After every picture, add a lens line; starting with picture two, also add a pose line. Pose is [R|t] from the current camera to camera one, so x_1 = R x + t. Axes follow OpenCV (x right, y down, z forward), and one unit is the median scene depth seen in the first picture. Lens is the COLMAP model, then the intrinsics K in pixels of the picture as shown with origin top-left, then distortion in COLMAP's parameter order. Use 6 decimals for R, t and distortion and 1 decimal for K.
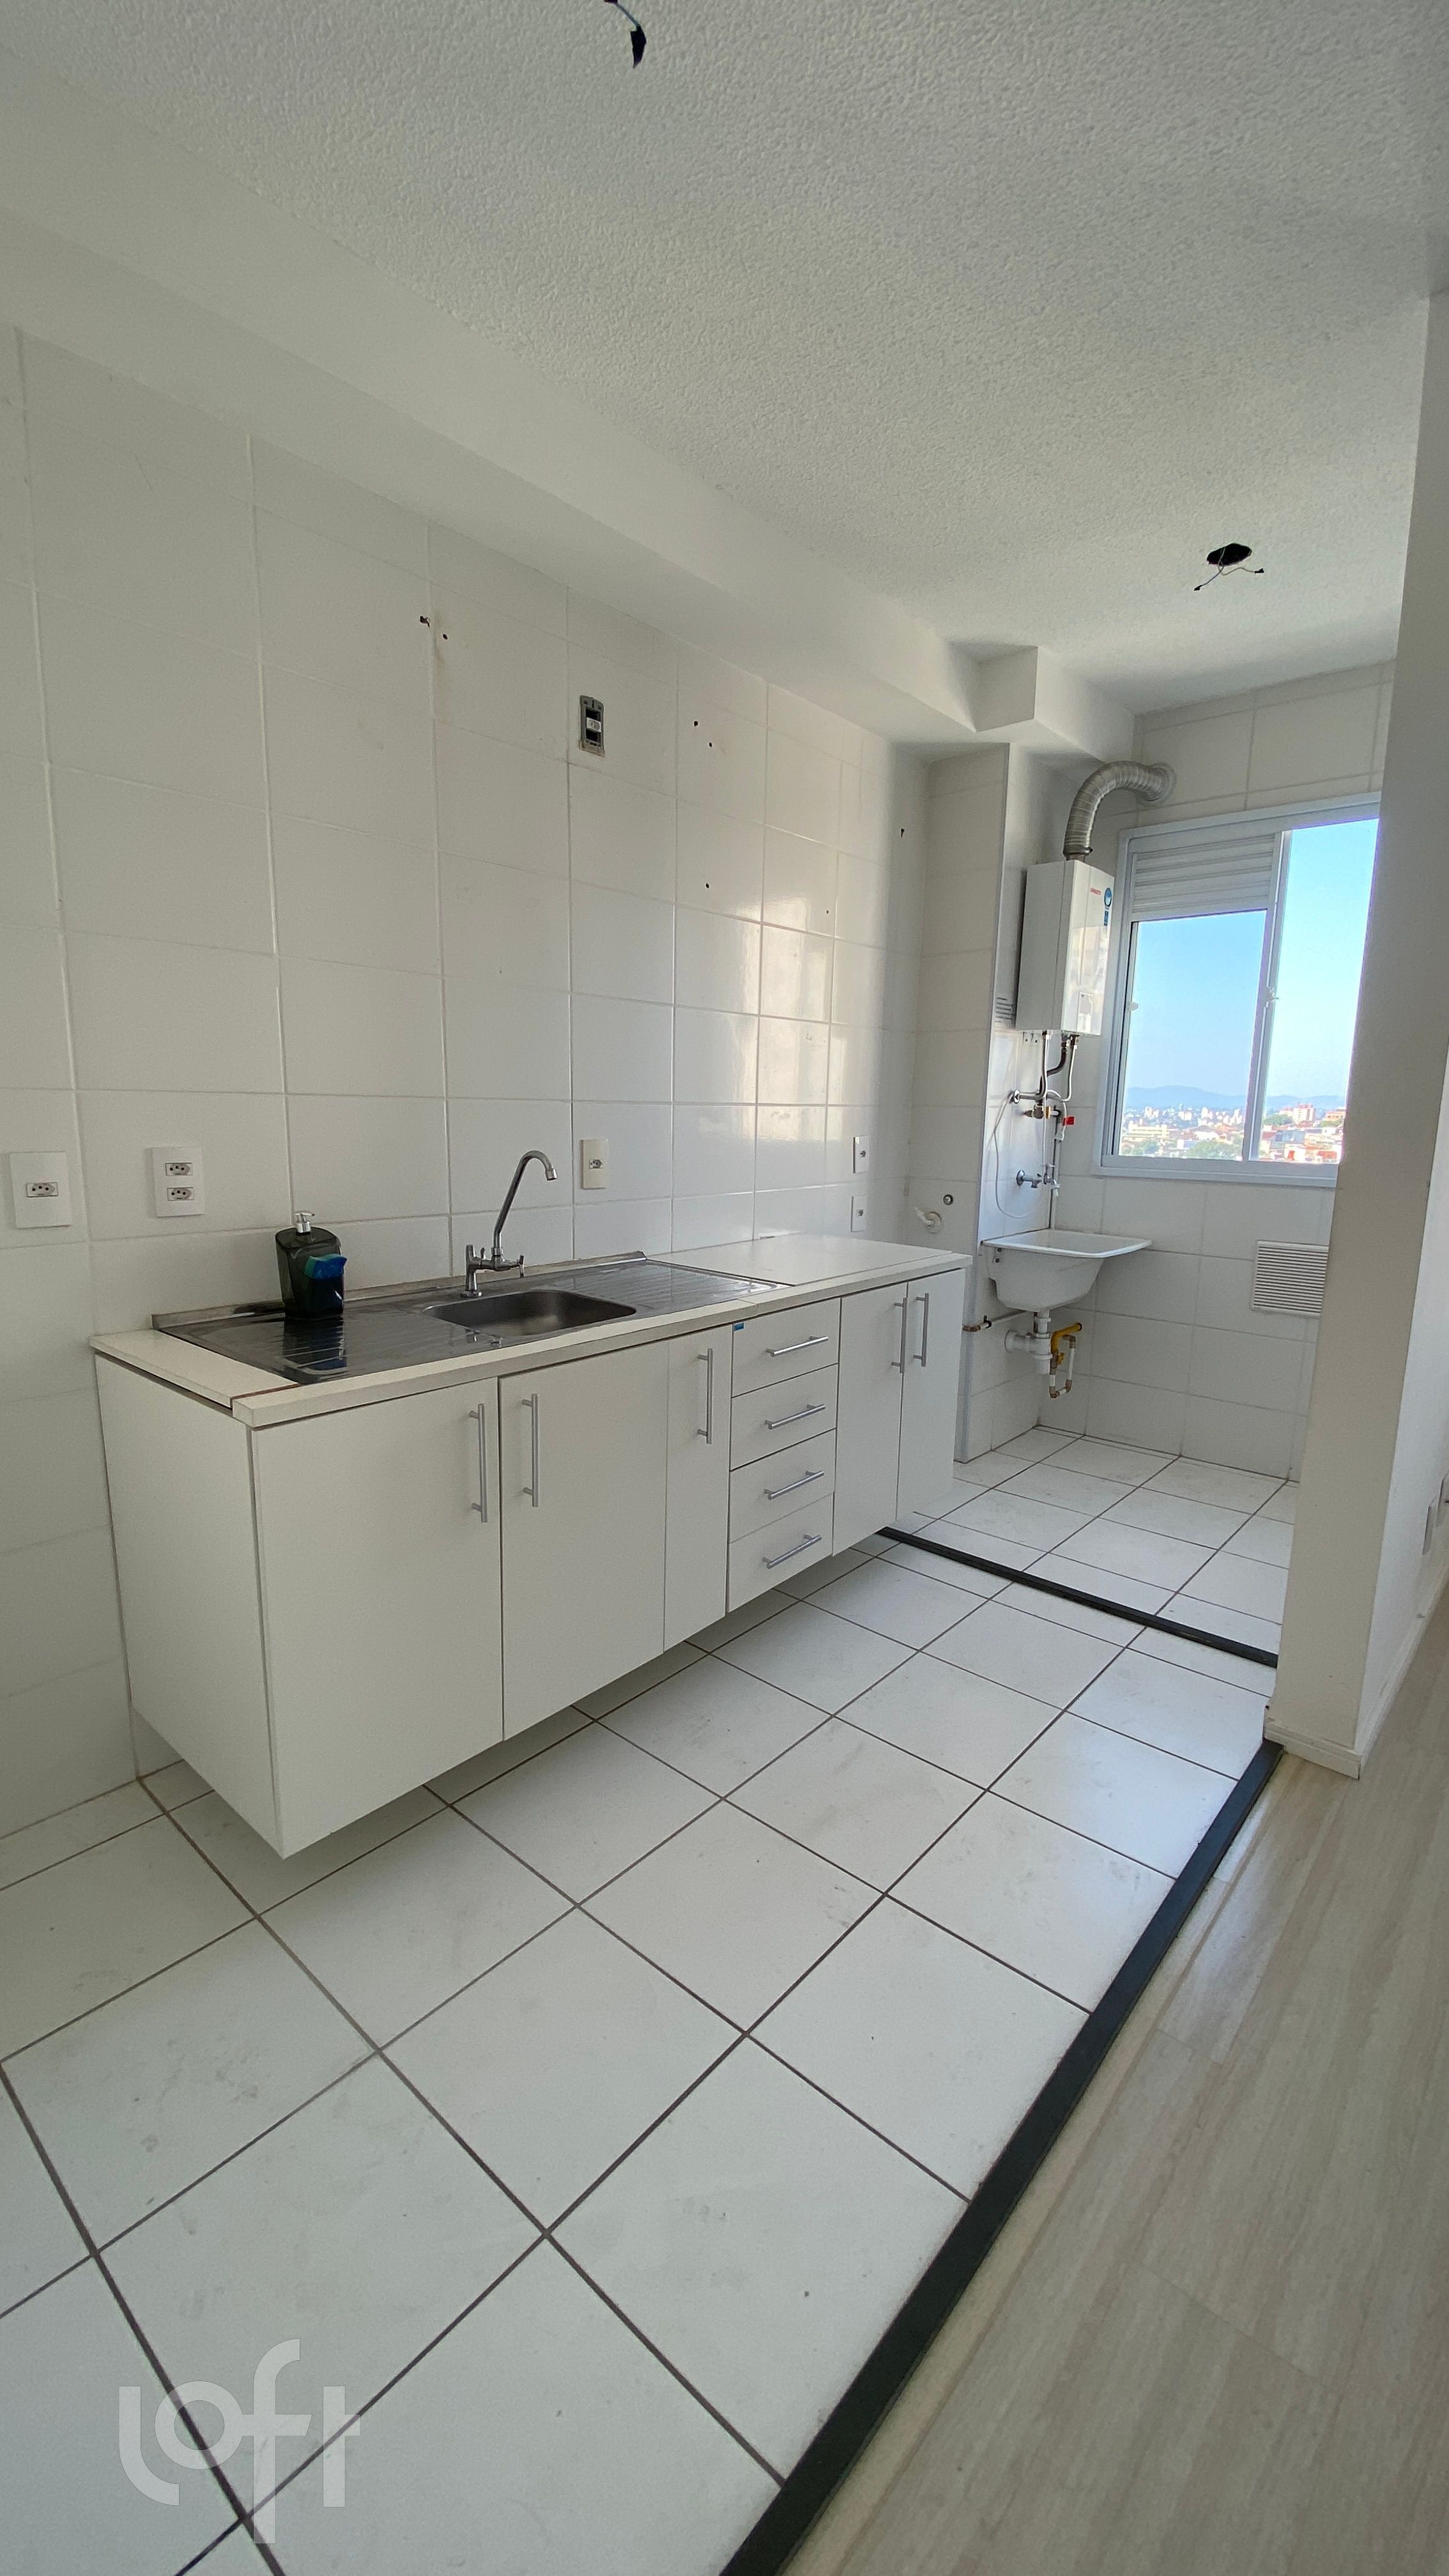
lens RADIAL K [[1042.8, 0, 724.5], [0, 1042.8, 1288.0], [0, 0, 1]] dist [0.030051, -0.025209]
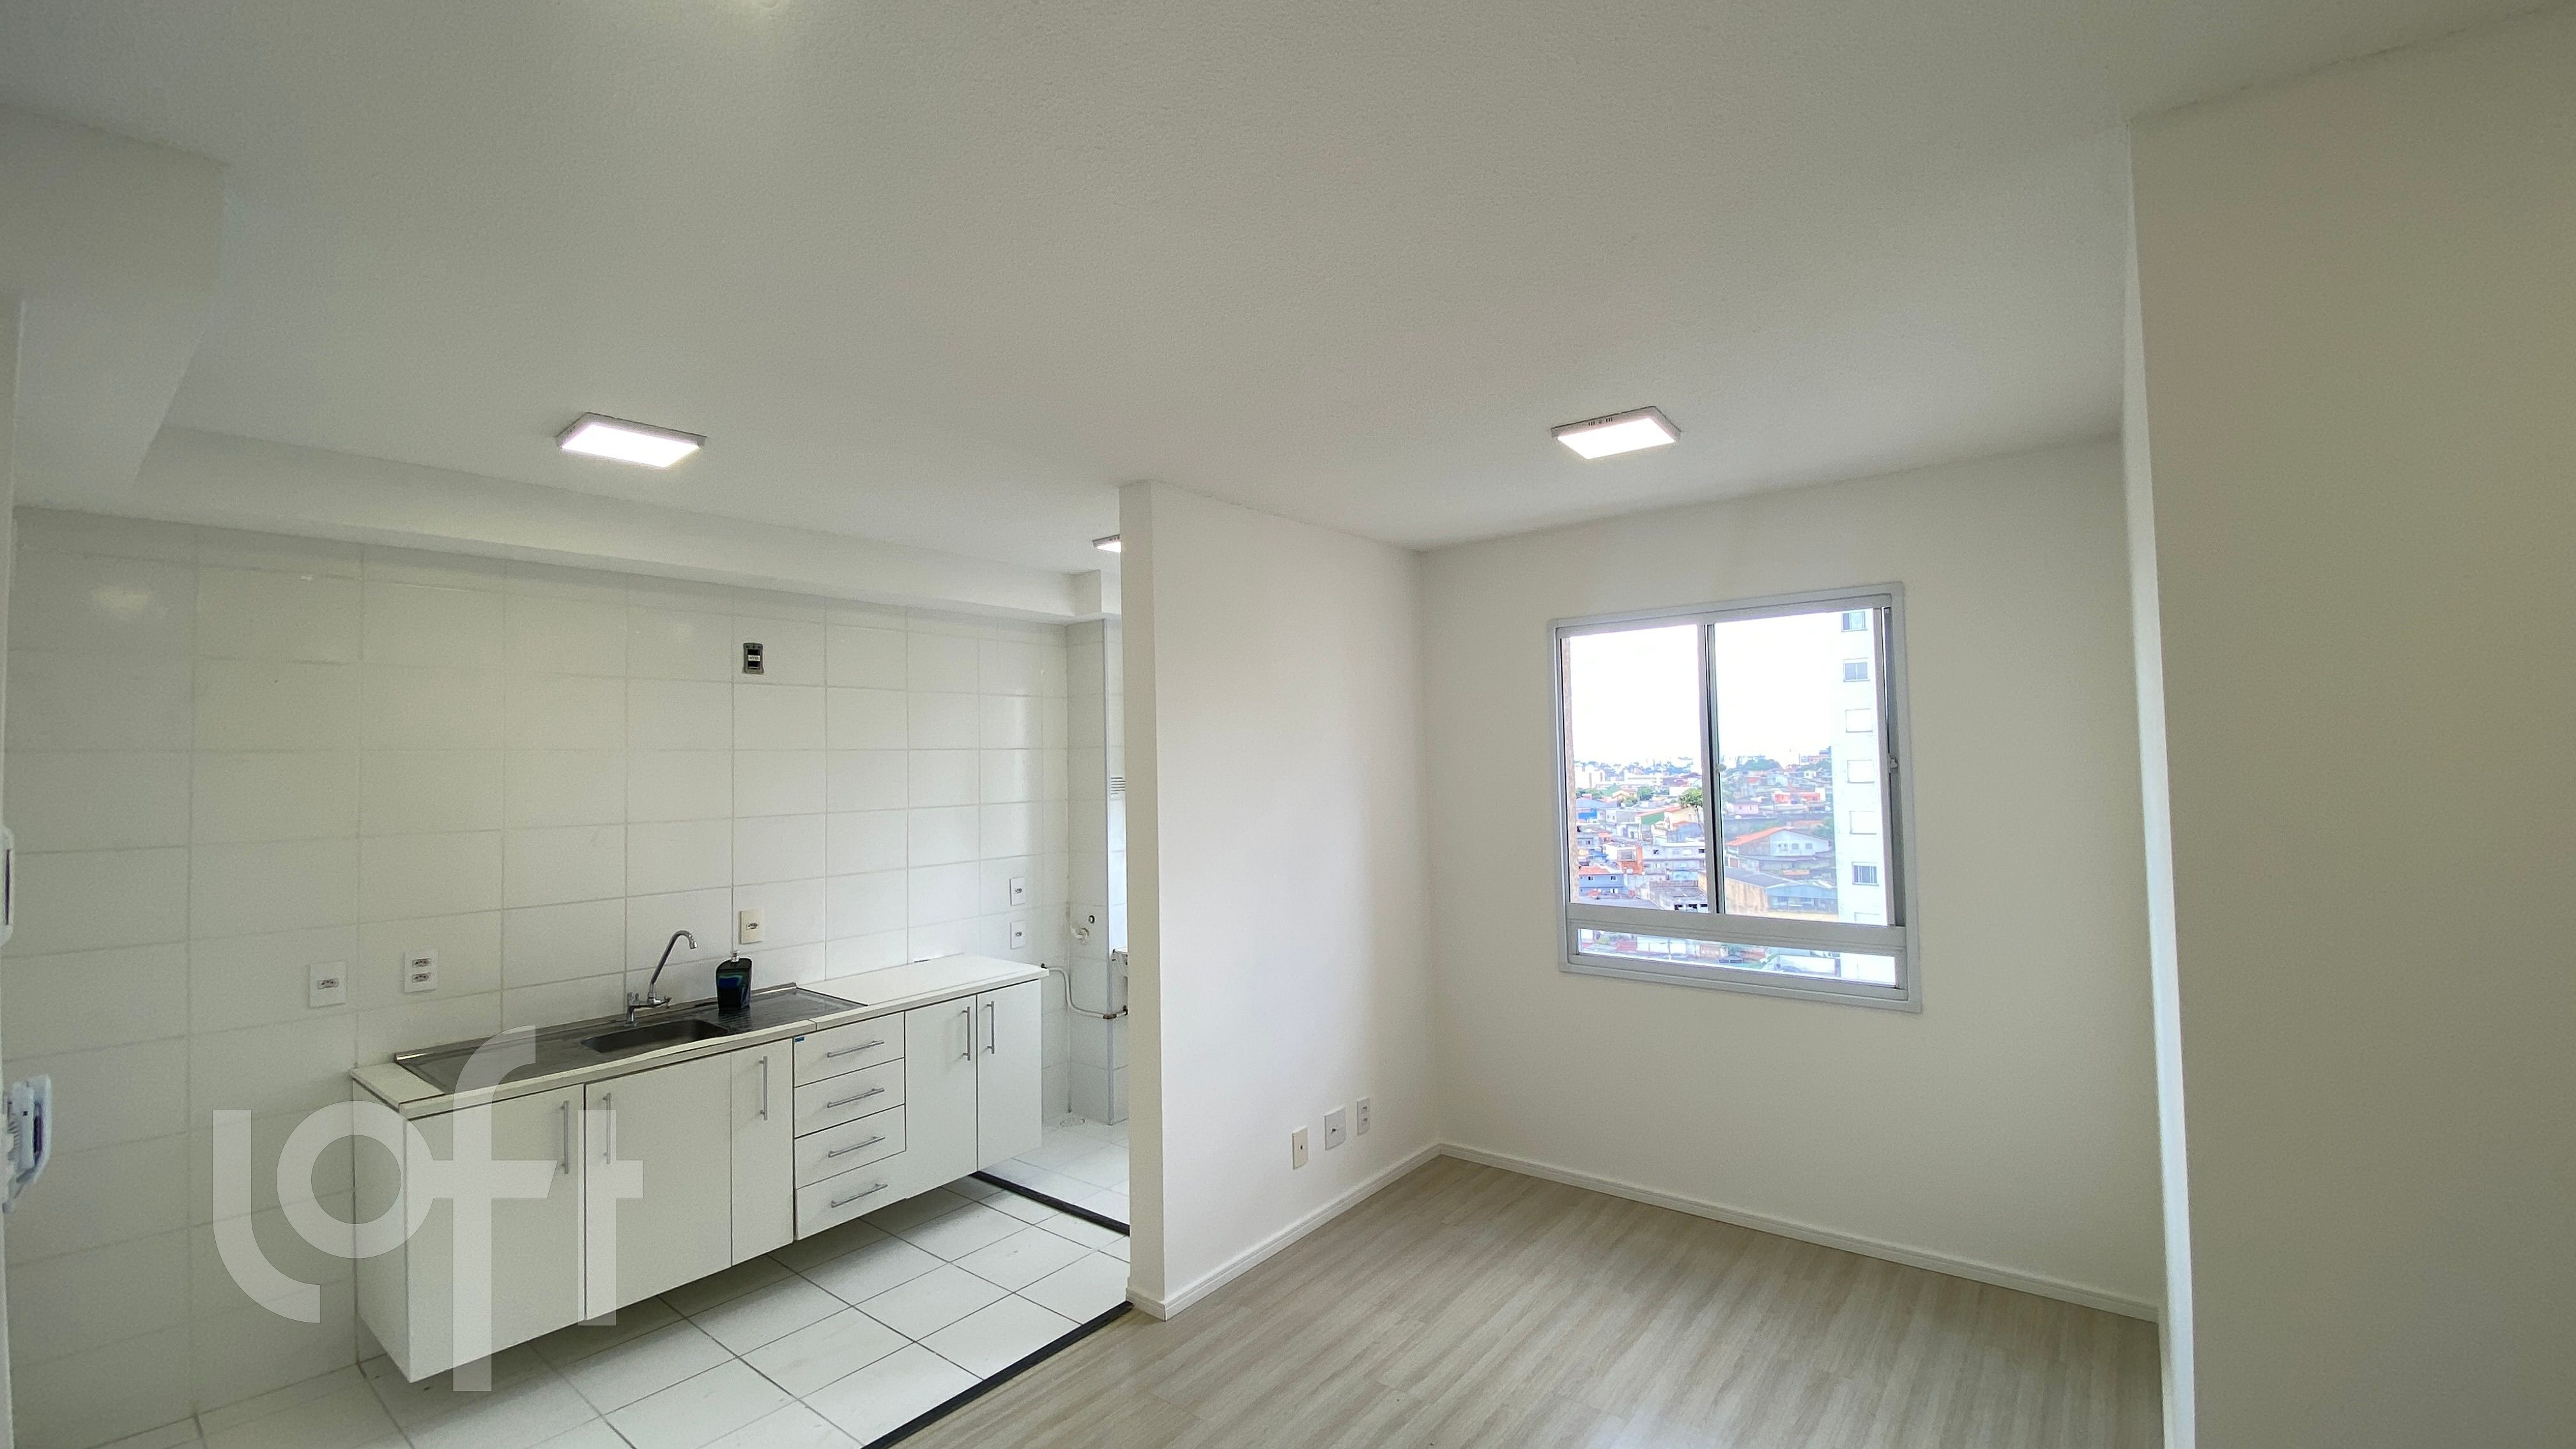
lens RADIAL K [[1037.5, 0, 1288.0], [0, 1037.5, 724.5], [0, 0, 1]] dist [0.024998, -0.024275]
pose [[0.998045, -0.036719, 0.050566, 0.605839], [0.046613, 0.976371, -0.211015, -0.052952], [-0.041623, 0.212960, 0.976174, -0.584905]]
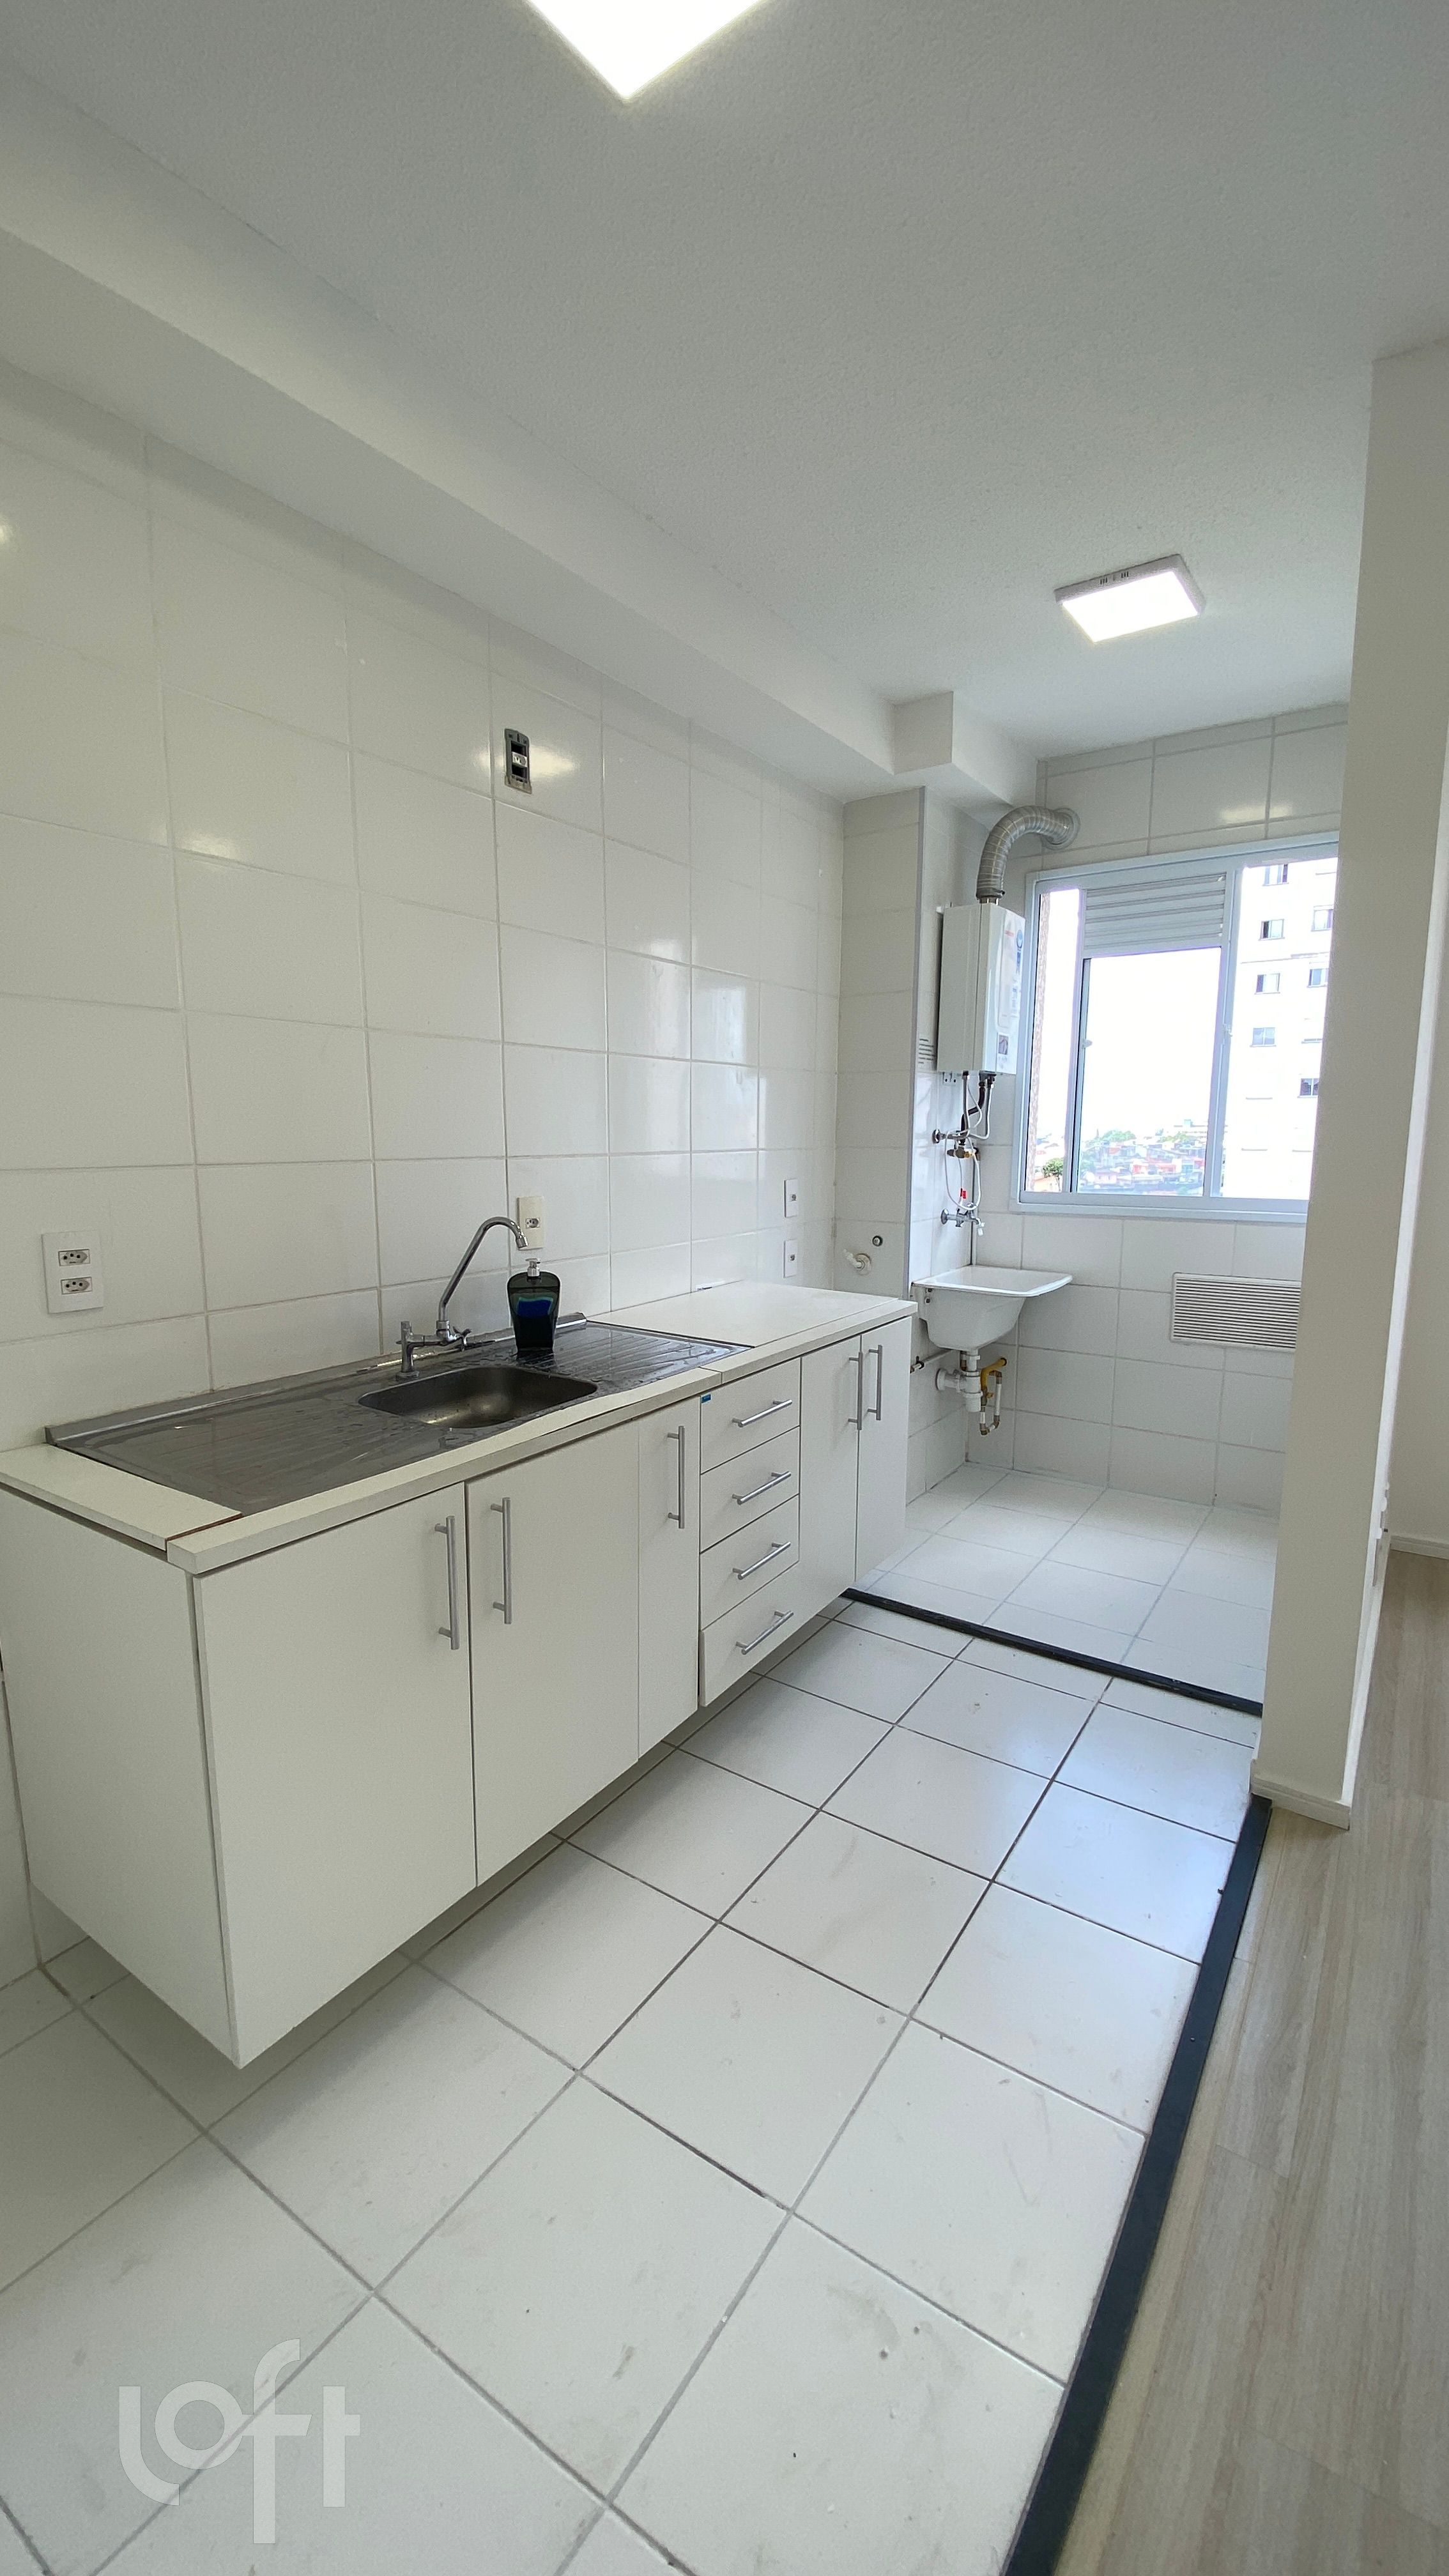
lens RADIAL K [[1037.5, 0, 717.8], [0, 1037.5, 1284.2], [0, 0, 1]] dist [0.024998, -0.024275]
pose [[0.992749, -0.034486, 0.115149, -0.071192], [0.037271, 0.999060, -0.022119, -0.040035], [-0.114278, 0.026250, 0.993102, 0.064713]]
